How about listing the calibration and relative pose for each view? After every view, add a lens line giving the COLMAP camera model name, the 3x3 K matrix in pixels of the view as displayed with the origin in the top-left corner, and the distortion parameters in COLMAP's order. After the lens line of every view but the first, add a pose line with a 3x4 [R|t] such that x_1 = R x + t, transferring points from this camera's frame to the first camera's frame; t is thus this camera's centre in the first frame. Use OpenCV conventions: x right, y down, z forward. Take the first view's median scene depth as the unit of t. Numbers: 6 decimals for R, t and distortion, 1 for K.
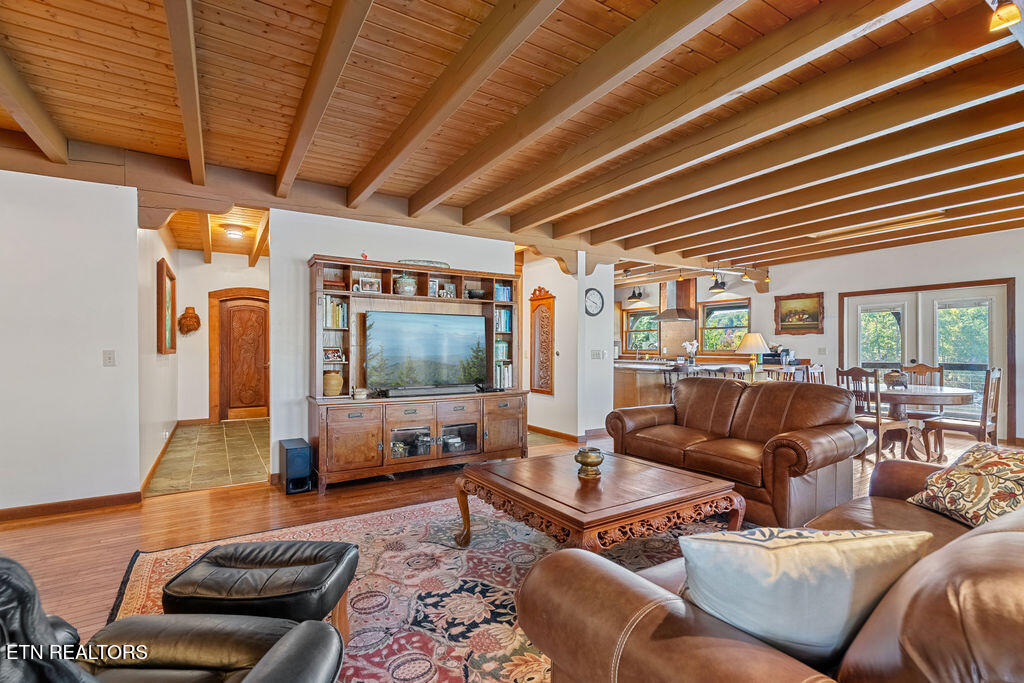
lens RADIAL K [[462.9, 0, 503.9], [0, 462.9, 346.5], [0, 0, 1]] dist [-0.011641, 0.001801]
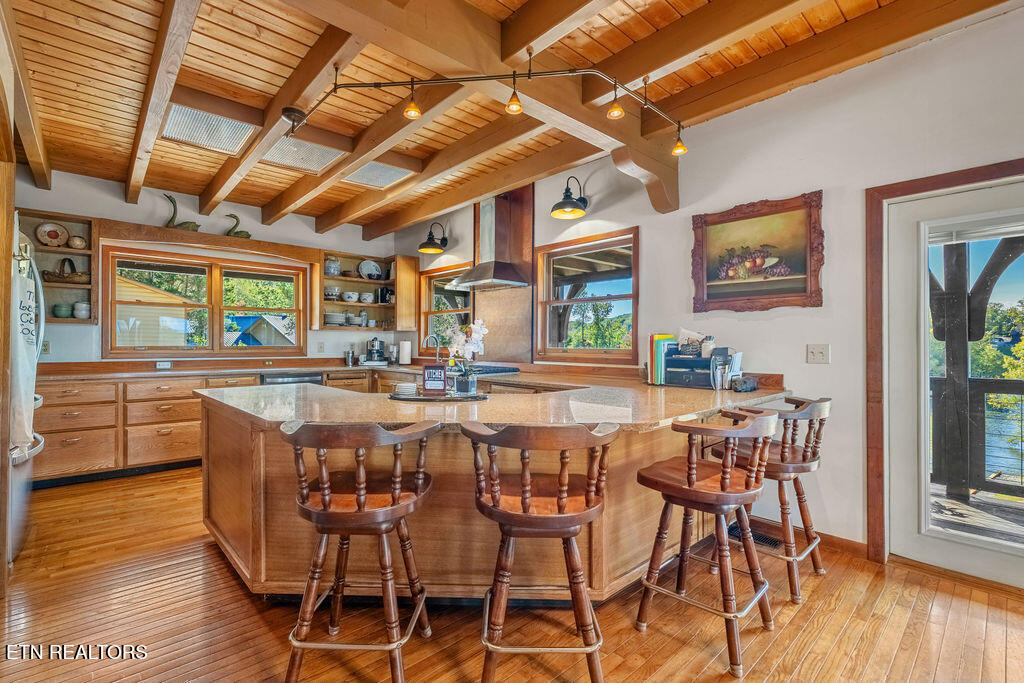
lens RADIAL K [[462.9, 0, 502.1], [0, 462.9, 342.5], [0, 0, 1]] dist [-0.011641, 0.001801]
pose [[0.984273, 0.006105, 0.176547, 0.368285], [-0.005596, 0.999979, -0.003377, 0.003576], [-0.176564, 0.002336, 0.984286, 0.661433]]
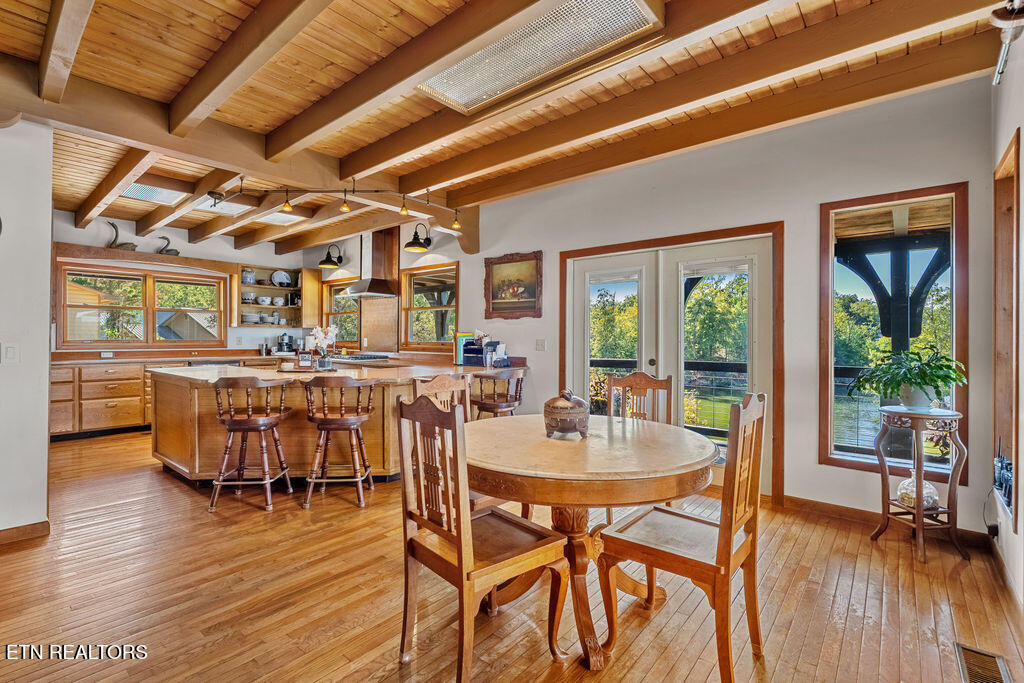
lens RADIAL K [[462.9, 0, 503.3], [0, 462.9, 336.5], [0, 0, 1]] dist [-0.011641, 0.001801]
pose [[0.952069, 0.007143, 0.305799, 0.434576], [-0.006610, 0.999974, -0.002777, 0.000797], [-0.305811, 0.000622, 0.952092, 0.399642]]
